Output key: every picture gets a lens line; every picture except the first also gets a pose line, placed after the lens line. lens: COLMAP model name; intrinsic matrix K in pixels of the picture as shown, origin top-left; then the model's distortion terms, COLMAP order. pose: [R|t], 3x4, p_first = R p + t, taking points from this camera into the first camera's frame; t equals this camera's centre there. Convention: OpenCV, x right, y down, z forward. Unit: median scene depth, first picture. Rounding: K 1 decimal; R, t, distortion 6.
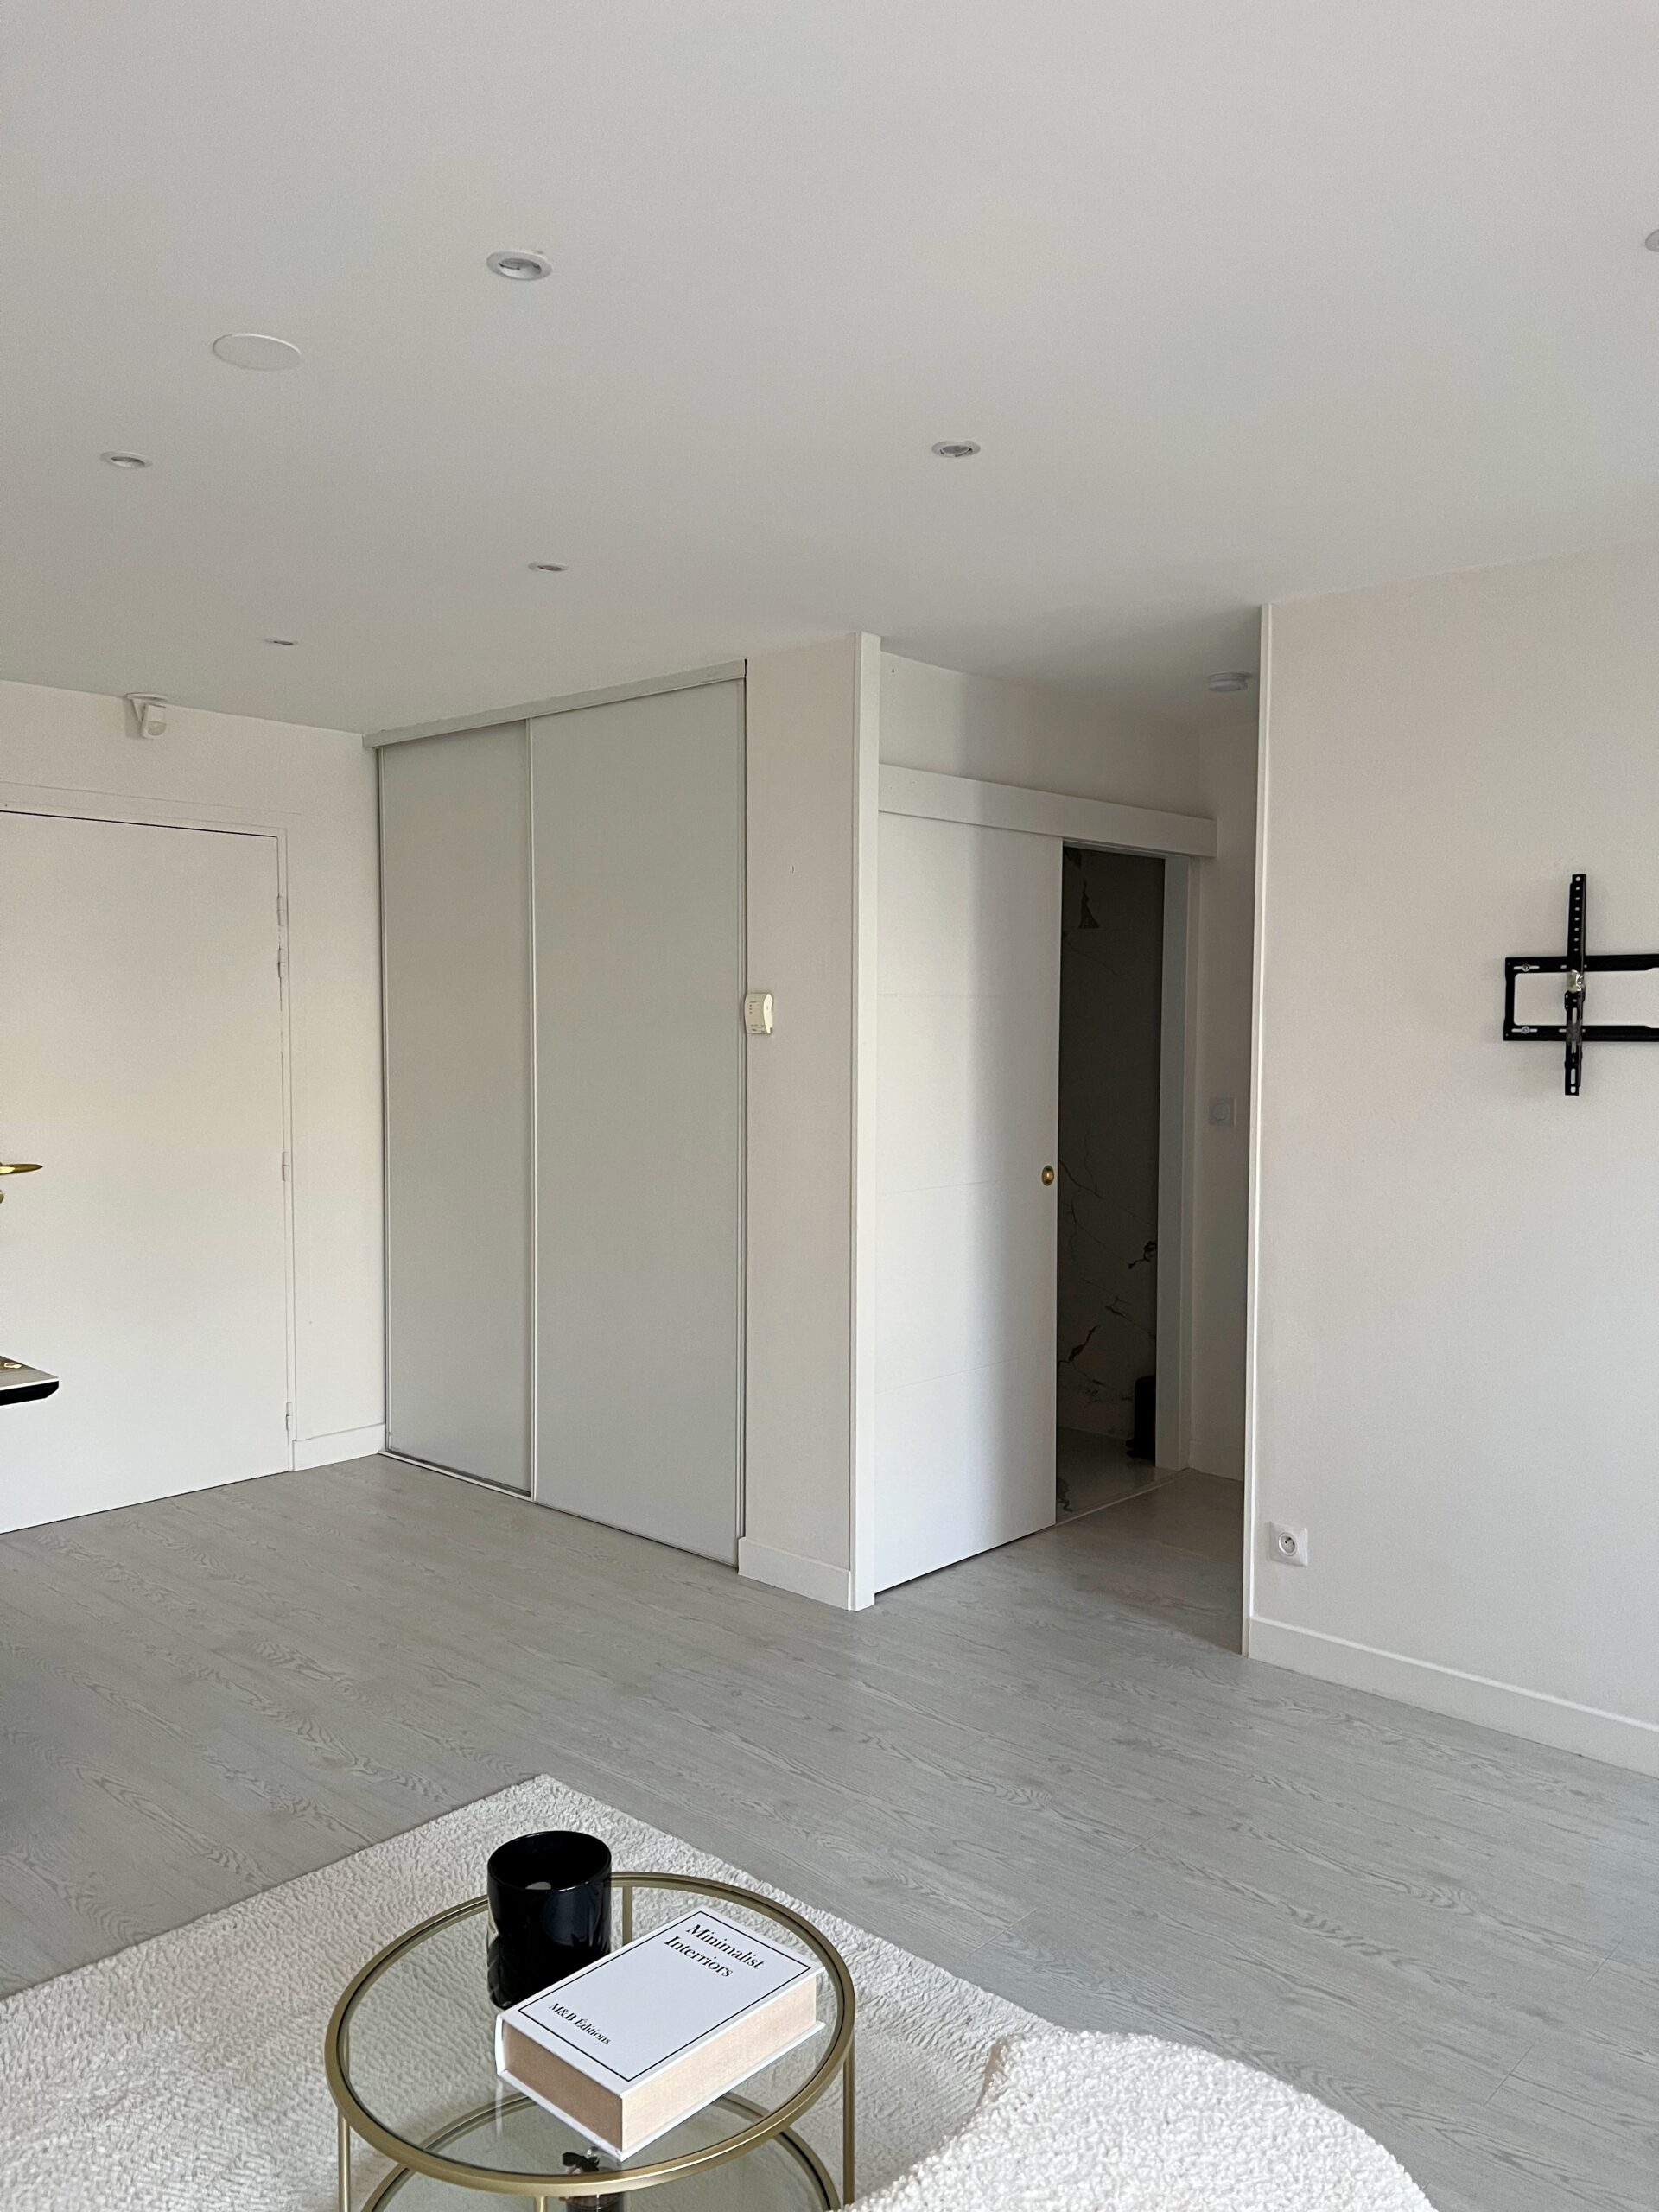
lens RADIAL K [[1661.4, 0, 841.2], [0, 1661.4, 1108.9], [0, 0, 1]] dist [0.032373, 0.000112]
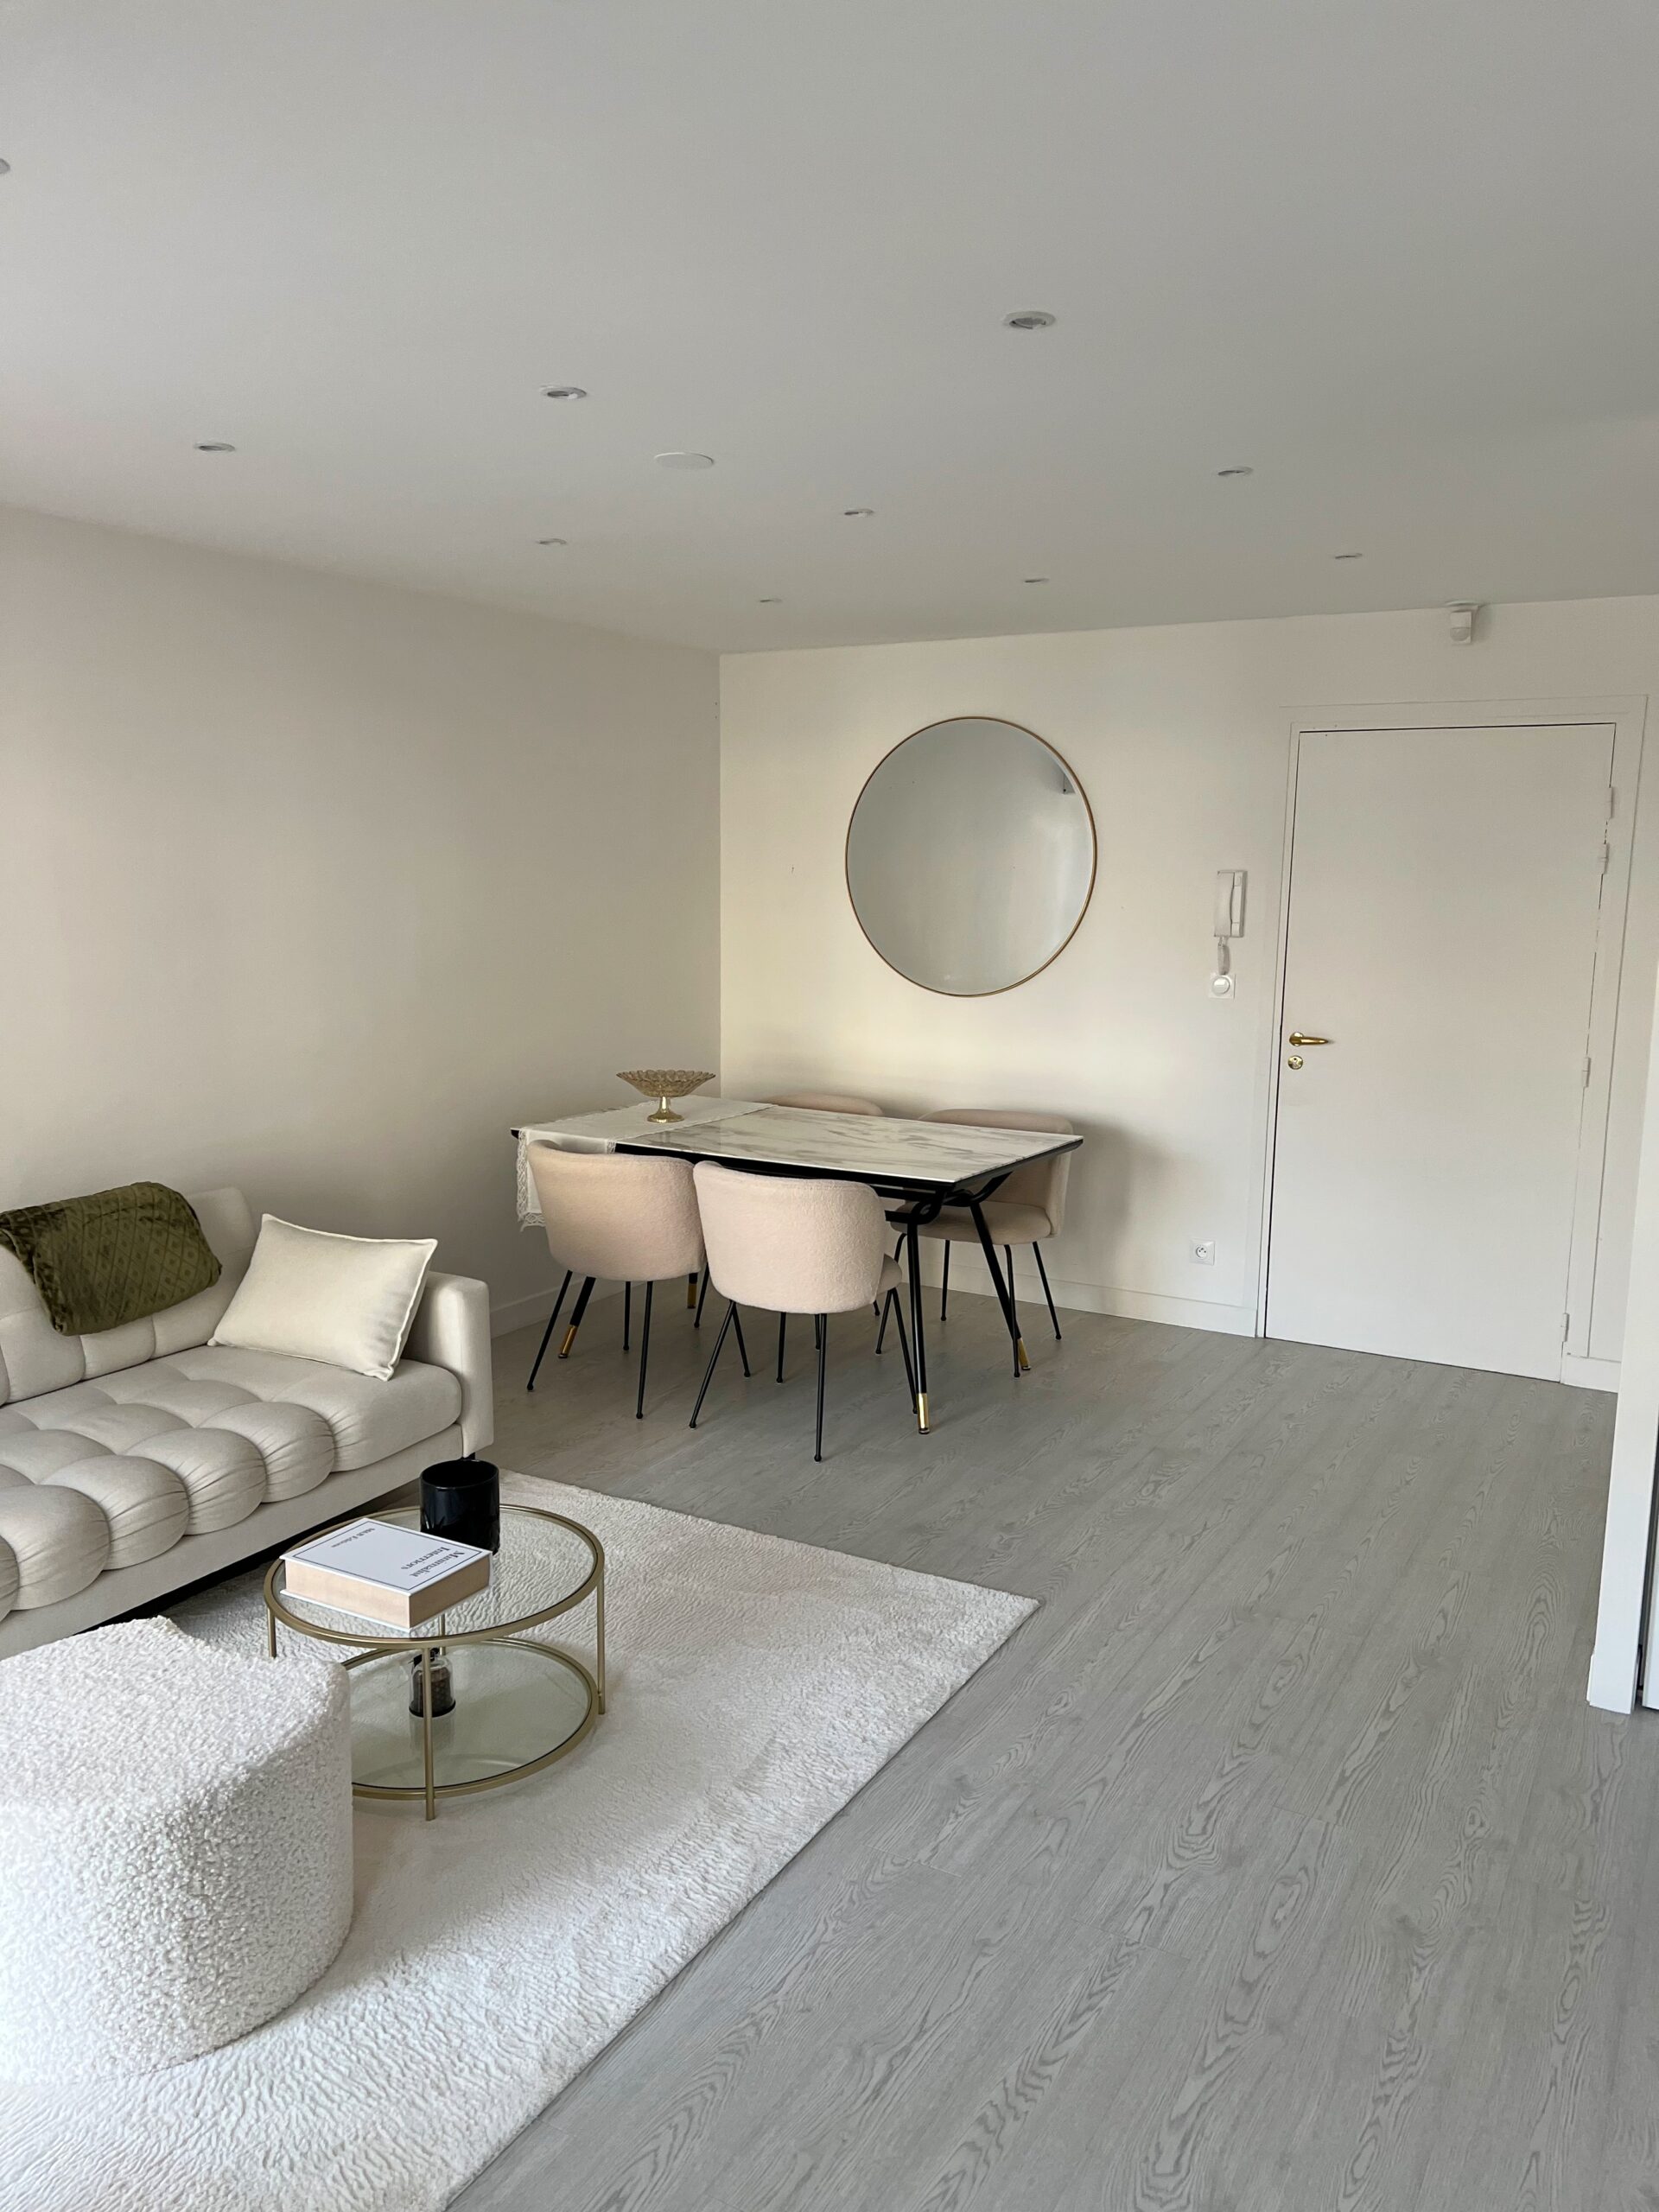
lens RADIAL K [[1661.4, 0, 841.2], [0, 1661.4, 1108.9], [0, 0, 1]] dist [0.032373, 0.000112]
pose [[0.230531, 0.142967, -0.962505, 0.767113], [-0.068315, 0.989085, 0.130553, -0.063946], [0.970664, 0.035657, 0.237781, 0.547646]]
